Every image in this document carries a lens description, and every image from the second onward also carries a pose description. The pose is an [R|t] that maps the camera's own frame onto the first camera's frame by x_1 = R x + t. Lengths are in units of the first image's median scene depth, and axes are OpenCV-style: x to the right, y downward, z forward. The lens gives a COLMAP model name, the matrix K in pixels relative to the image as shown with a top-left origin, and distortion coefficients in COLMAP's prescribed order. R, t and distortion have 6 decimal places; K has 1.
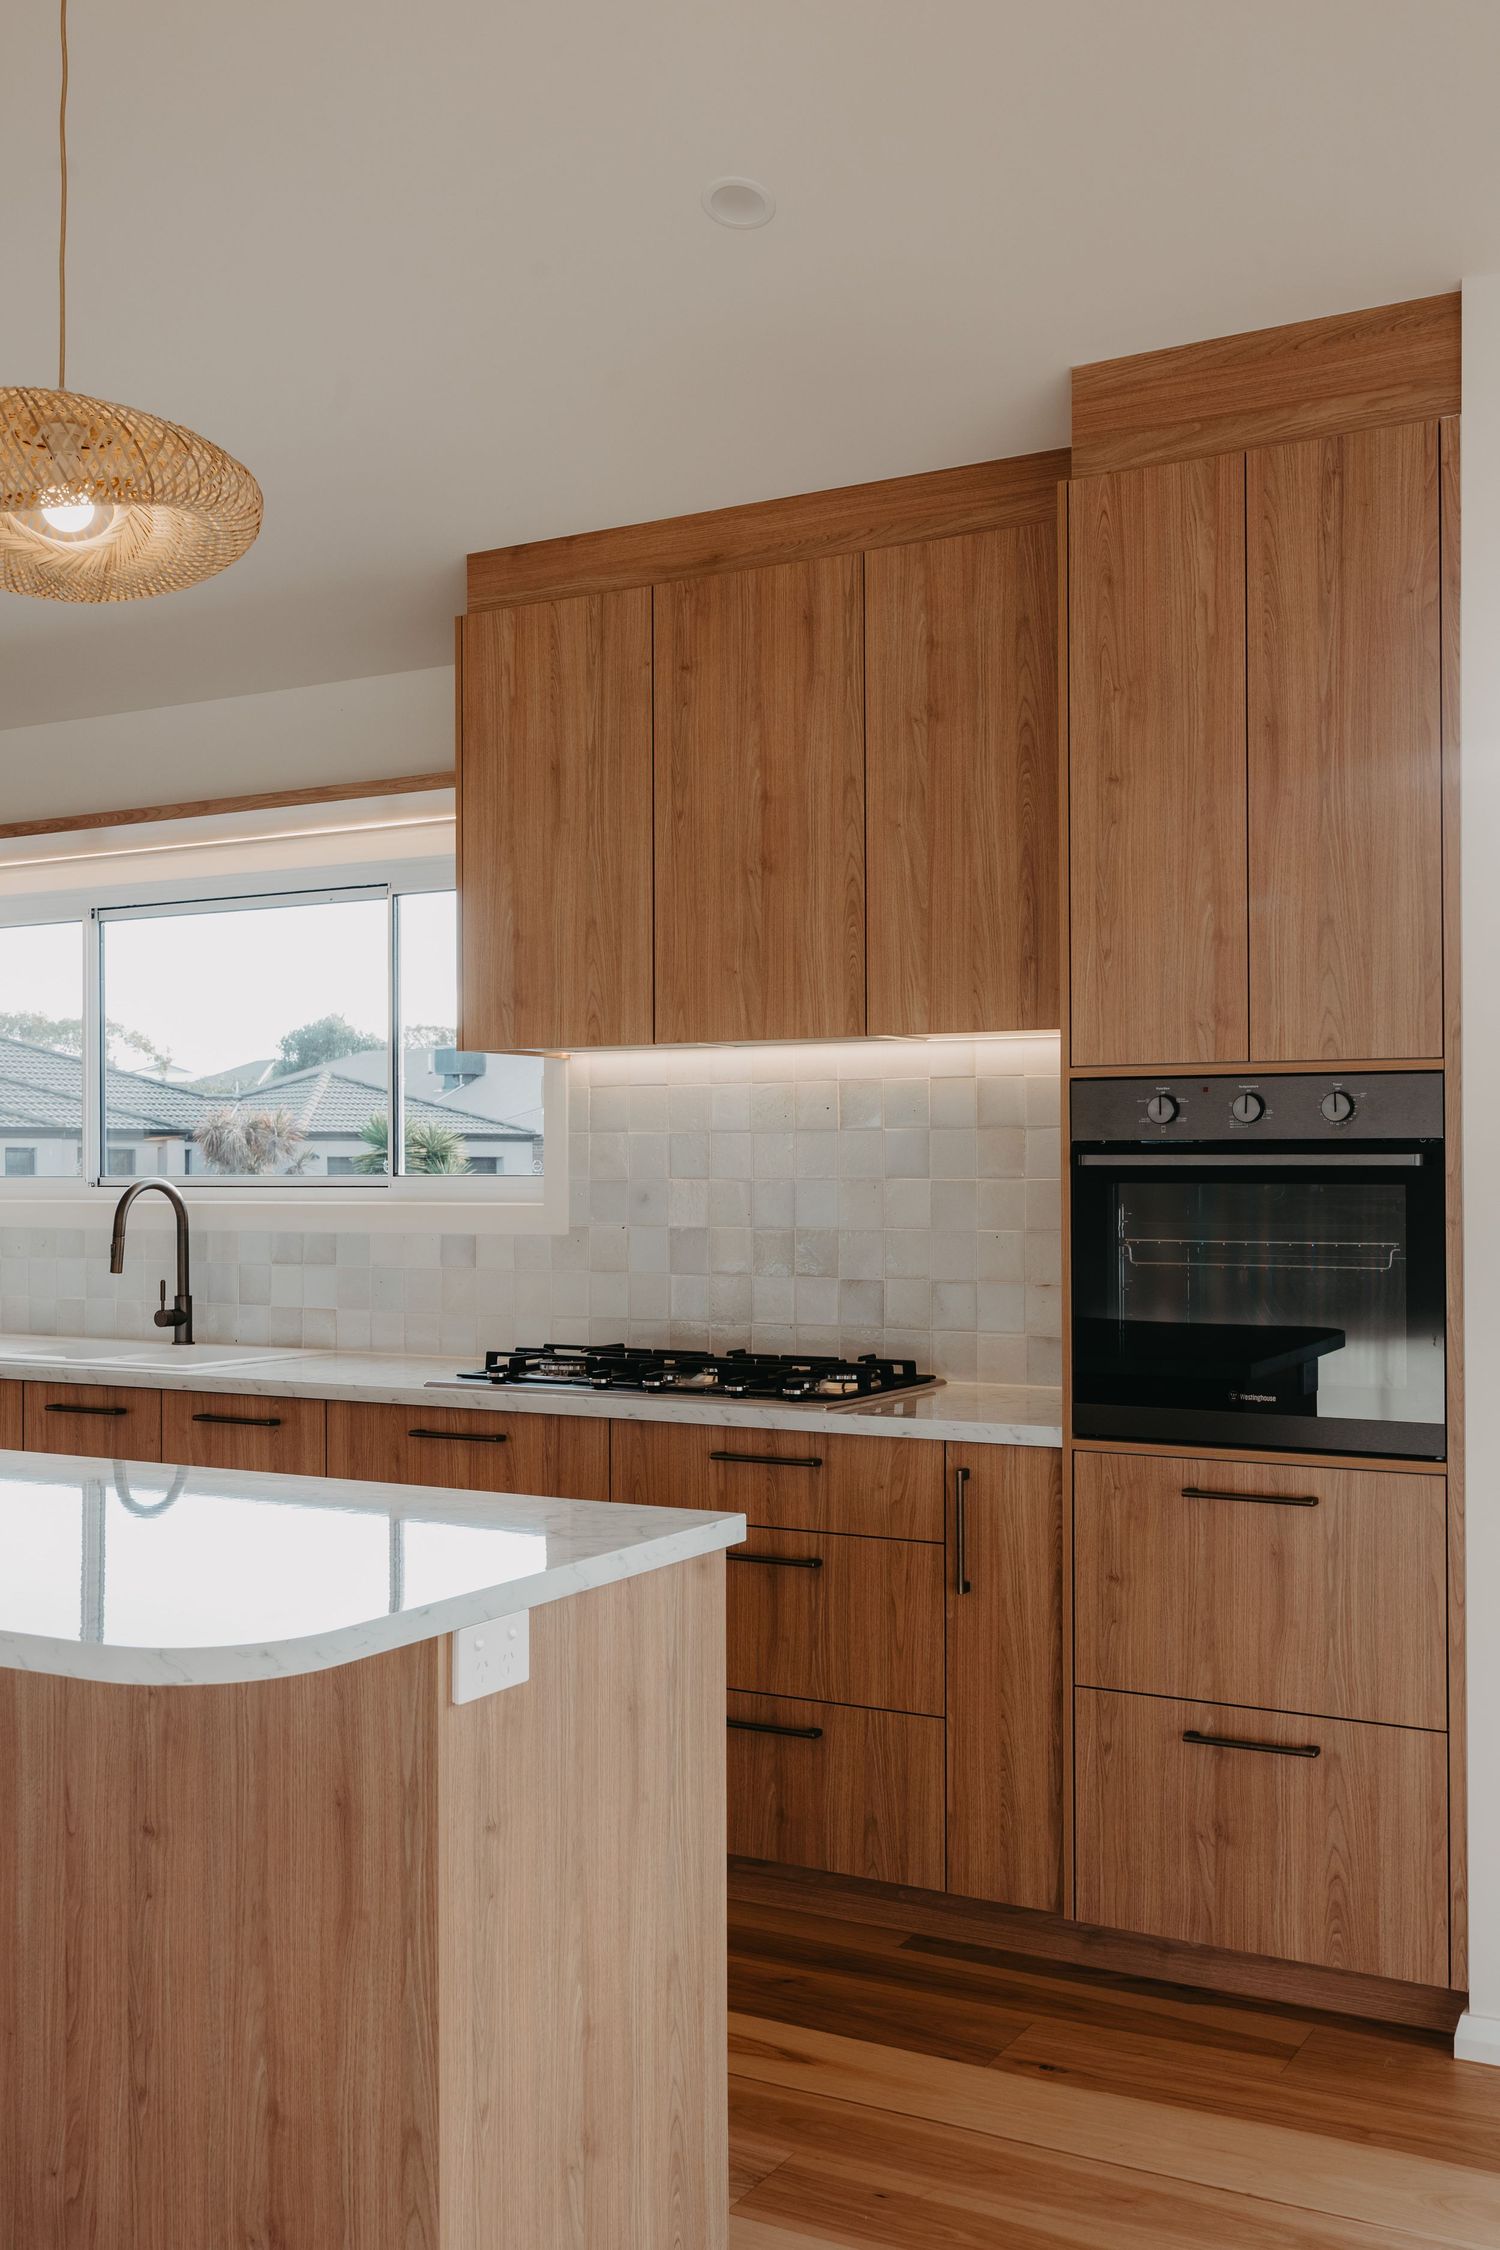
lens RADIAL K [[2113.1, 0, 783.1], [0, 2113.1, 1141.0], [0, 0, 1]] dist [-0.002579, -0.004194]
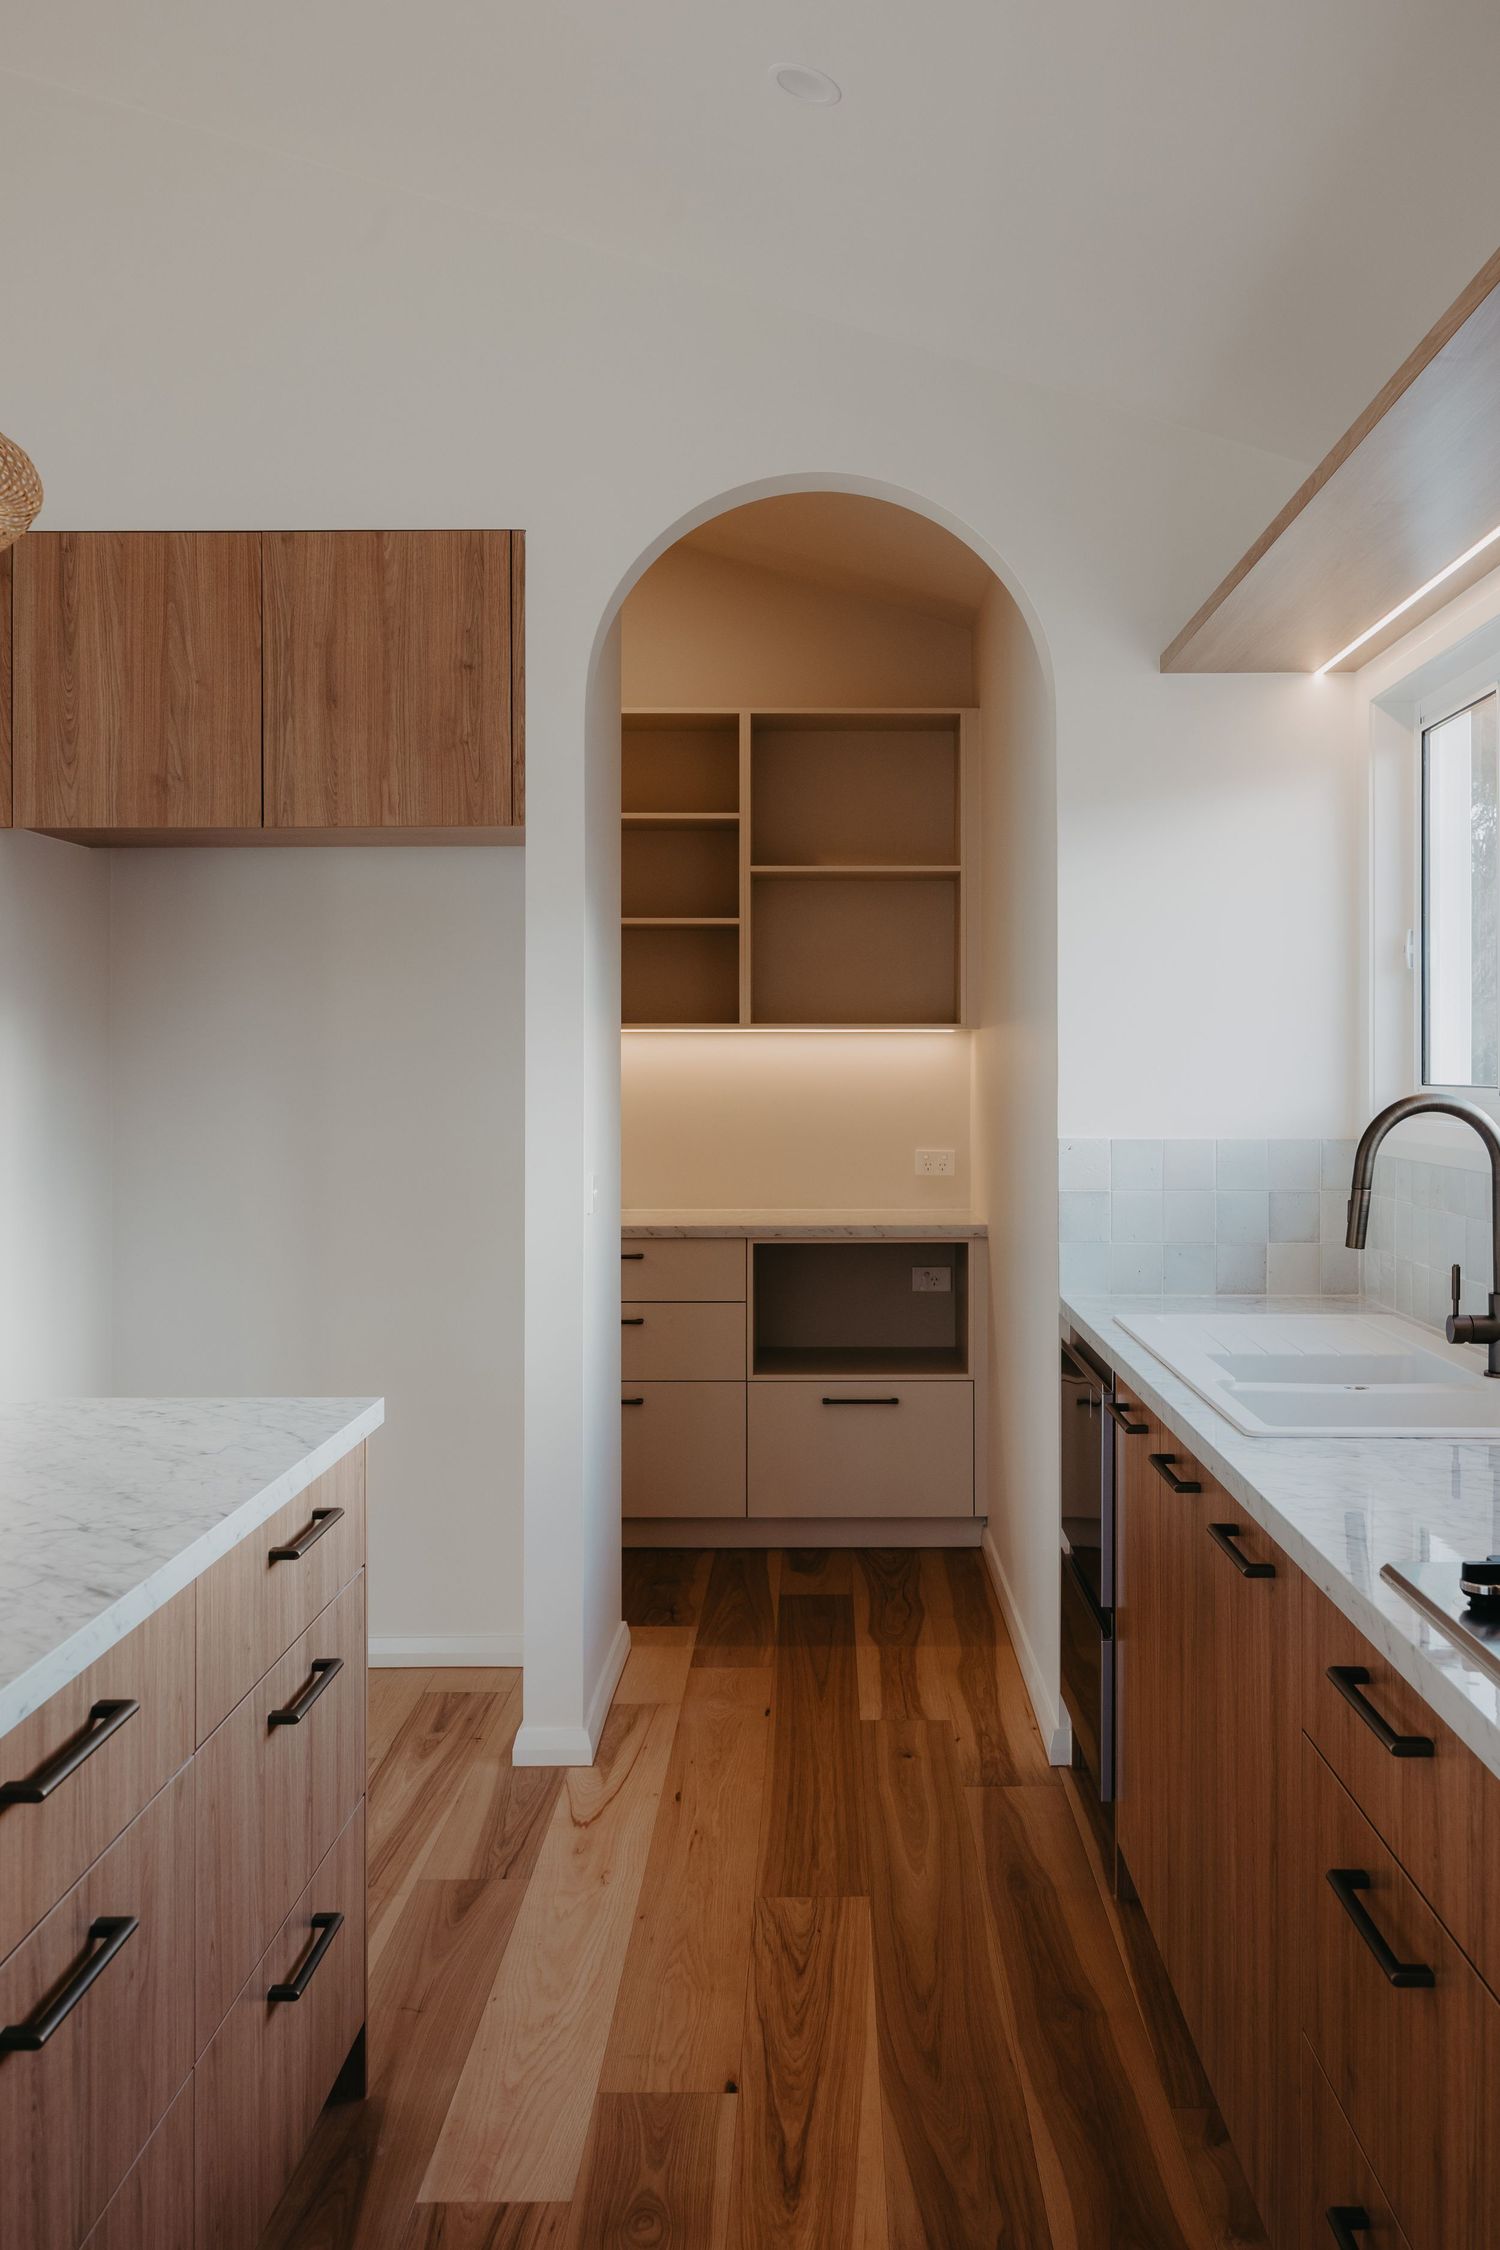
lens RADIAL K [[2040.0, 0, 852.1], [0, 2040.0, 1051.6], [0, 0, 1]] dist [0.002637, 0.005387]
pose [[0.487084, -0.001190, -0.873354, 0.187248], [0.009563, 0.999946, 0.003971, 0.002623], [0.873303, -0.010286, 0.487069, 0.848044]]
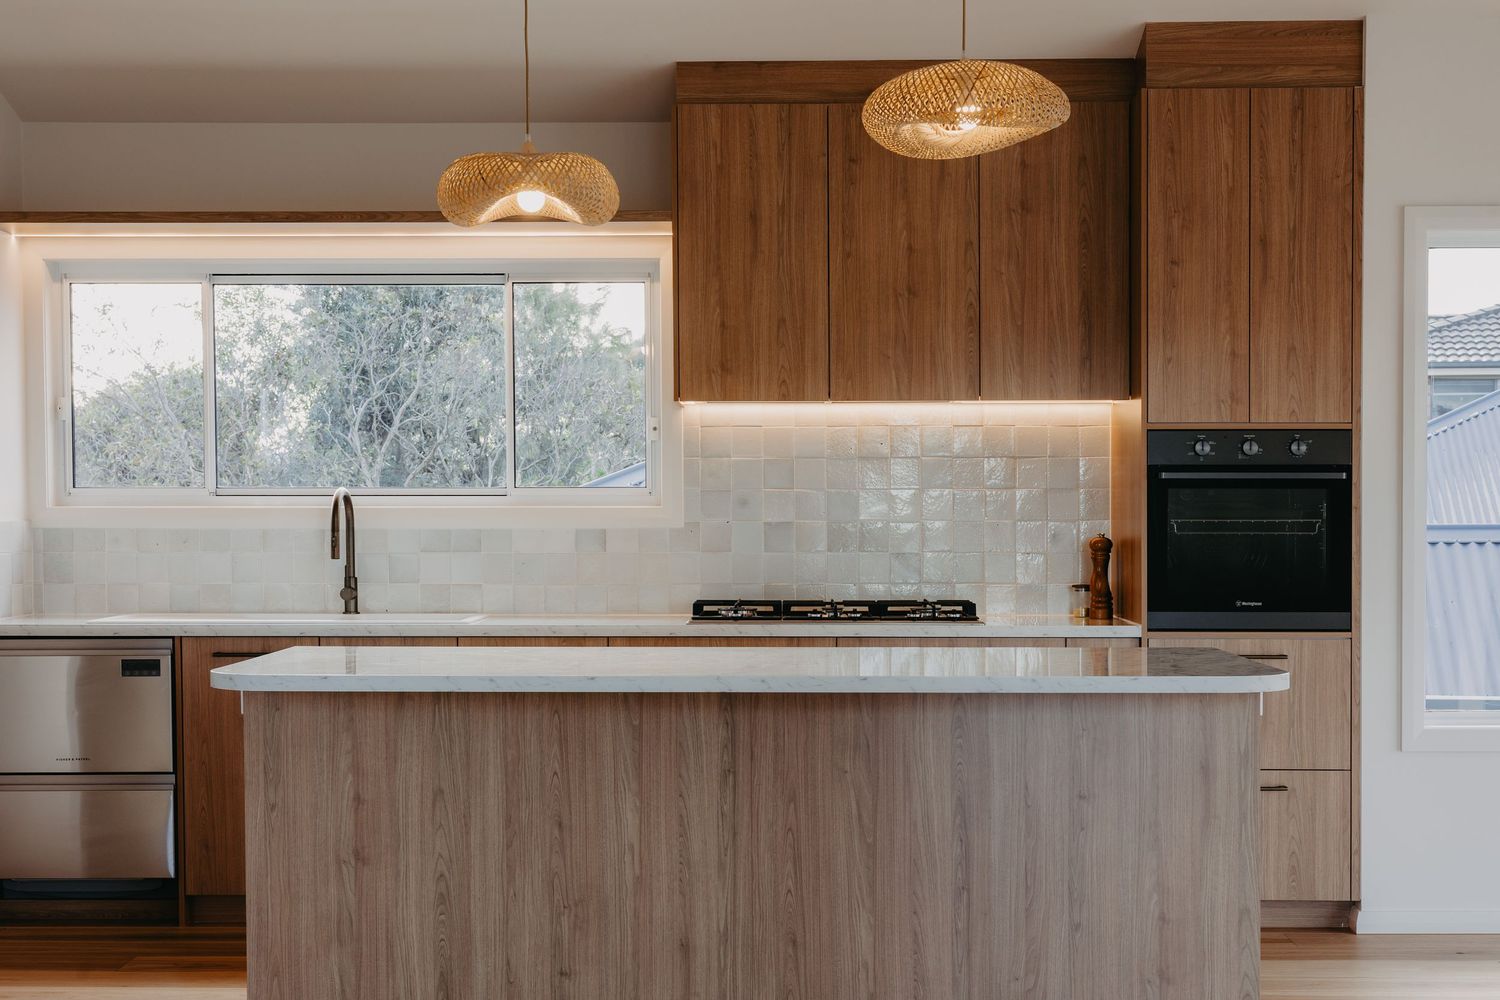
lens RADIAL K [[2076.5, 0, 747.2], [0, 2076.5, 565.1], [0, 0, 1]] dist [0.009234, 0.027566]
pose [[0.883620, -0.010962, 0.468076, -1.011606], [-0.008006, 0.999226, 0.038514, 0.020174], [-0.468136, -0.037780, 0.882848, -0.400613]]
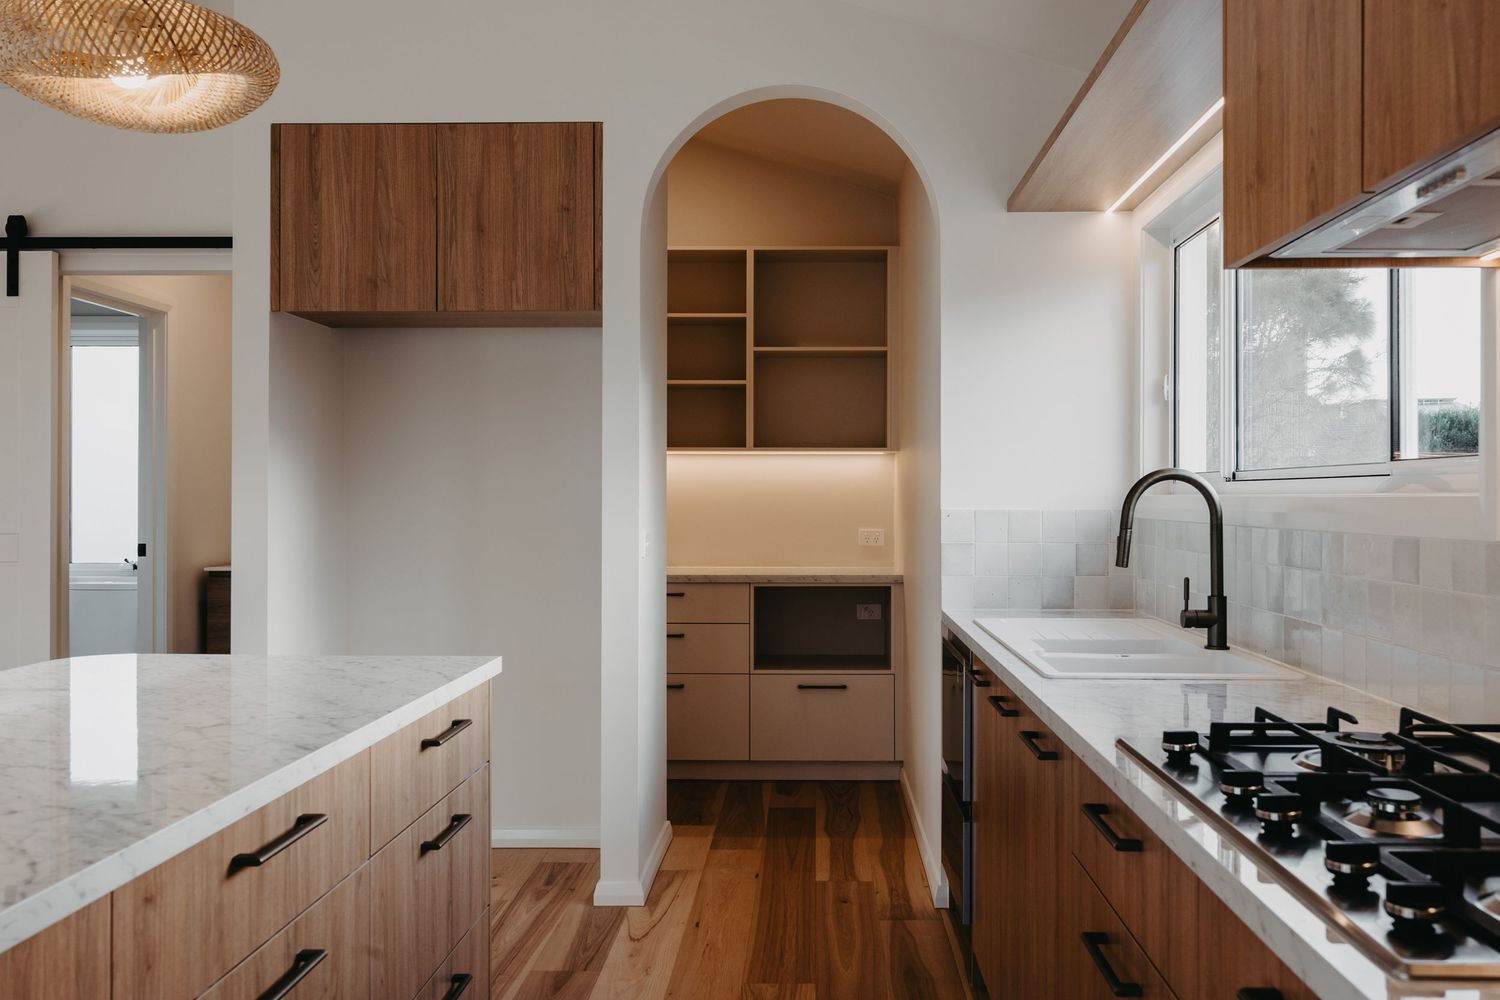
lens RADIAL K [[1302.3, 0, 810.1], [0, 1302.3, 493.4], [0, 0, 1]] dist [-0.002466, -0.000207]
pose [[0.470115, 0.002372, -0.882602, 0.200810], [0.007825, 0.999946, 0.006856, 0.034867], [0.882570, -0.010129, 0.470071, 0.866257]]
